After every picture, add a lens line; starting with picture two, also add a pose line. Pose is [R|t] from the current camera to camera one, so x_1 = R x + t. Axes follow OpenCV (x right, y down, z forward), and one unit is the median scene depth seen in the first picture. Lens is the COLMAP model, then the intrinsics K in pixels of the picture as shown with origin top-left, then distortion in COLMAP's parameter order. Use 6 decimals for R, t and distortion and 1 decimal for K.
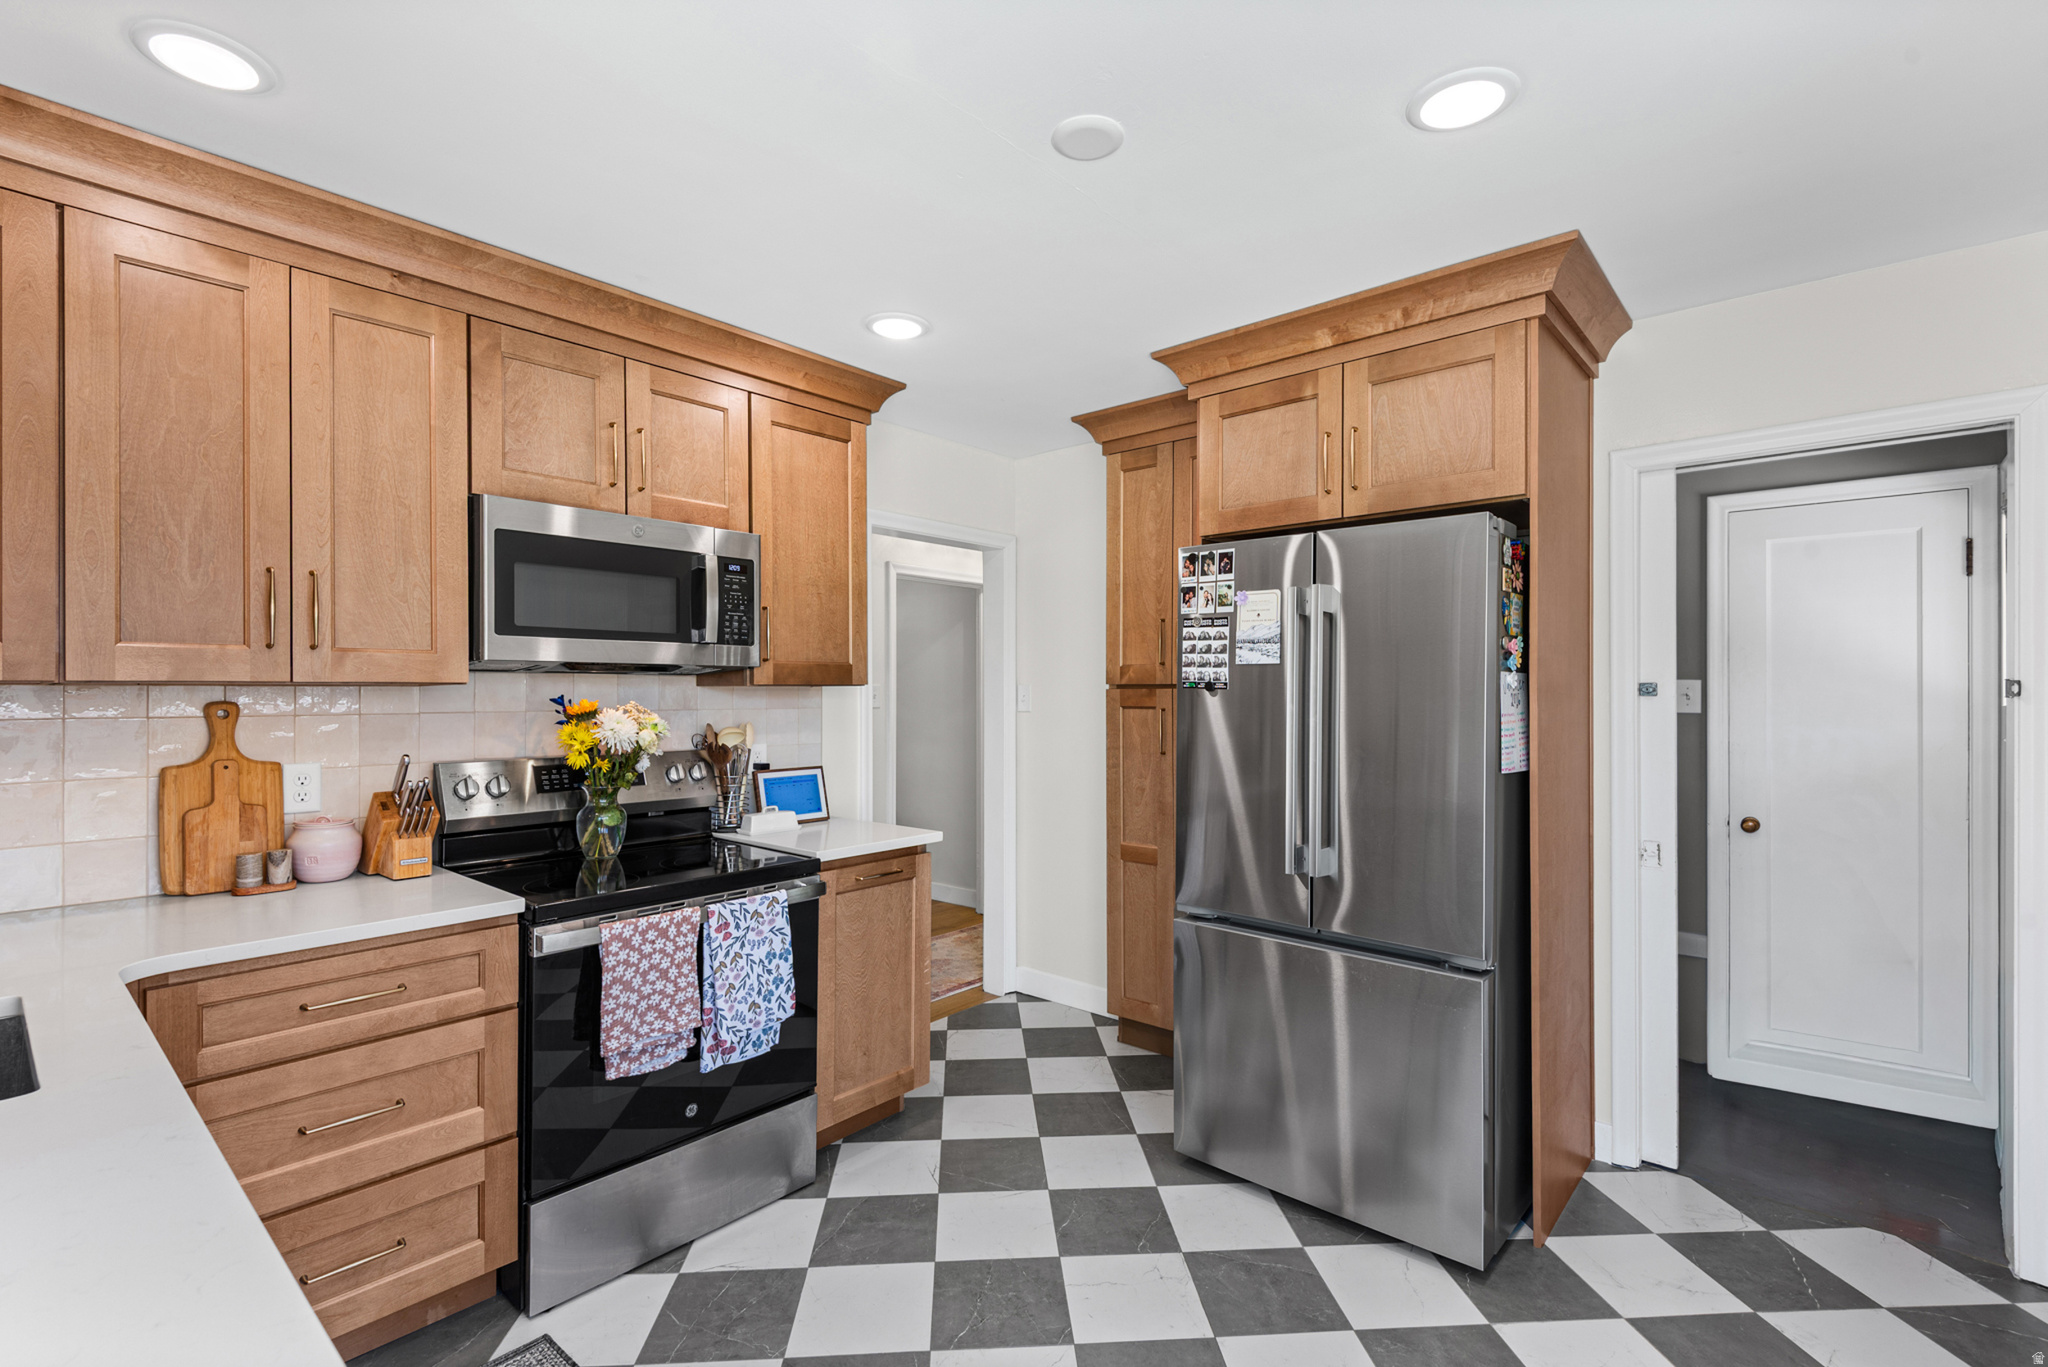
lens RADIAL K [[923.0, 0, 1024.0], [0, 923.0, 683.5], [0, 0, 1]] dist [0.032399, -0.000709]
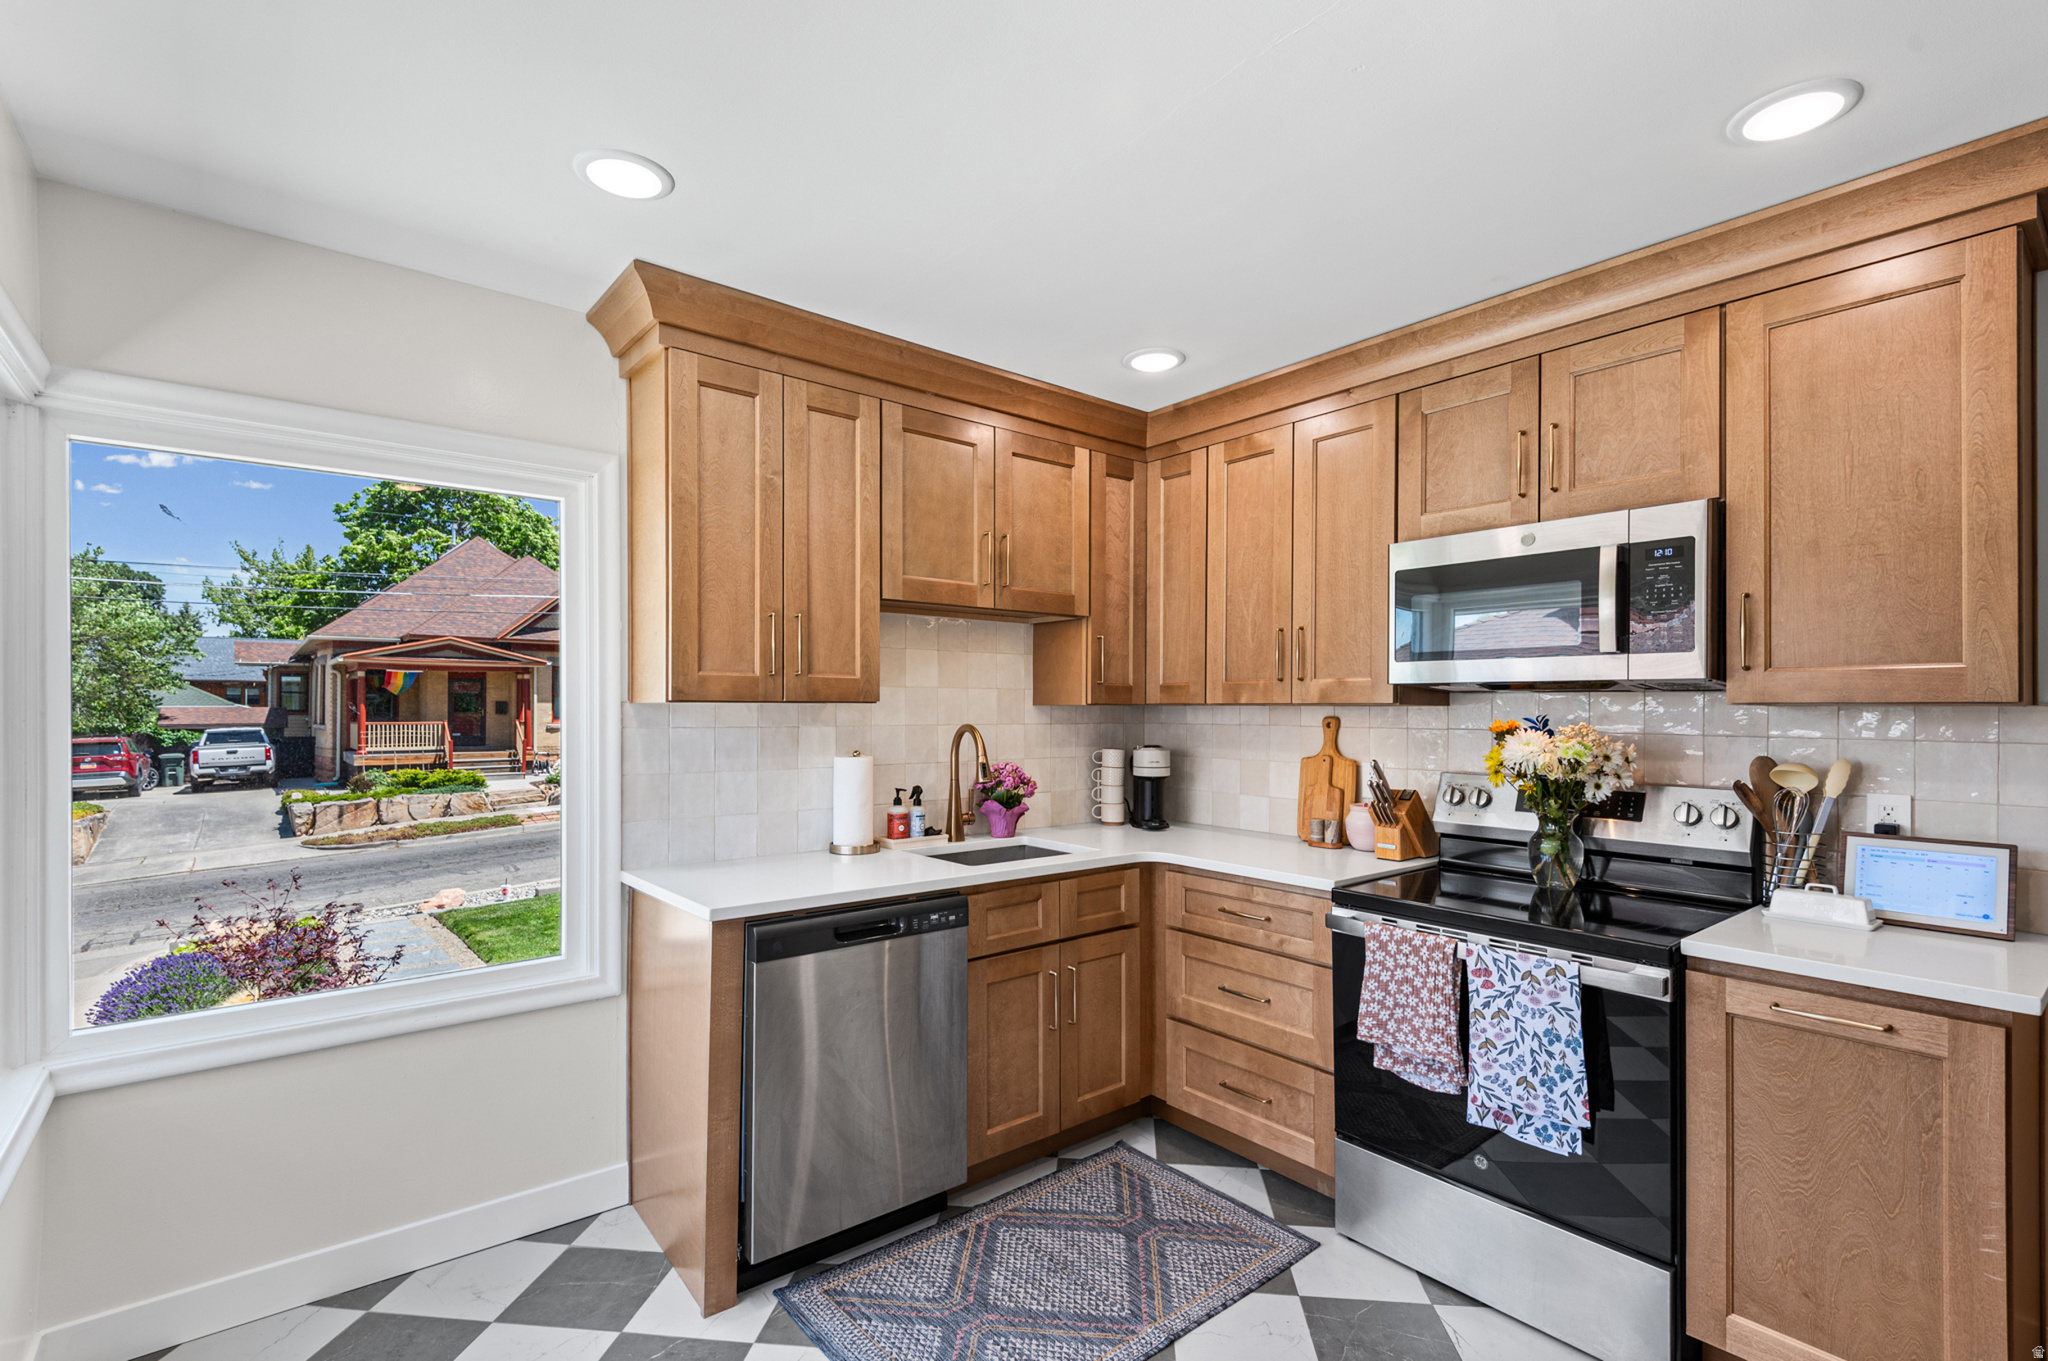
lens RADIAL K [[932.4, 0, 1024.5], [0, 932.4, 703.8], [0, 0, 1]] dist [0.001389, -0.000271]
pose [[-0.158761, -0.005751, -0.987300, 0.633678], [0.002542, 0.999977, -0.006234, 0.006196], [0.987314, -0.003500, -0.158743, 0.698017]]
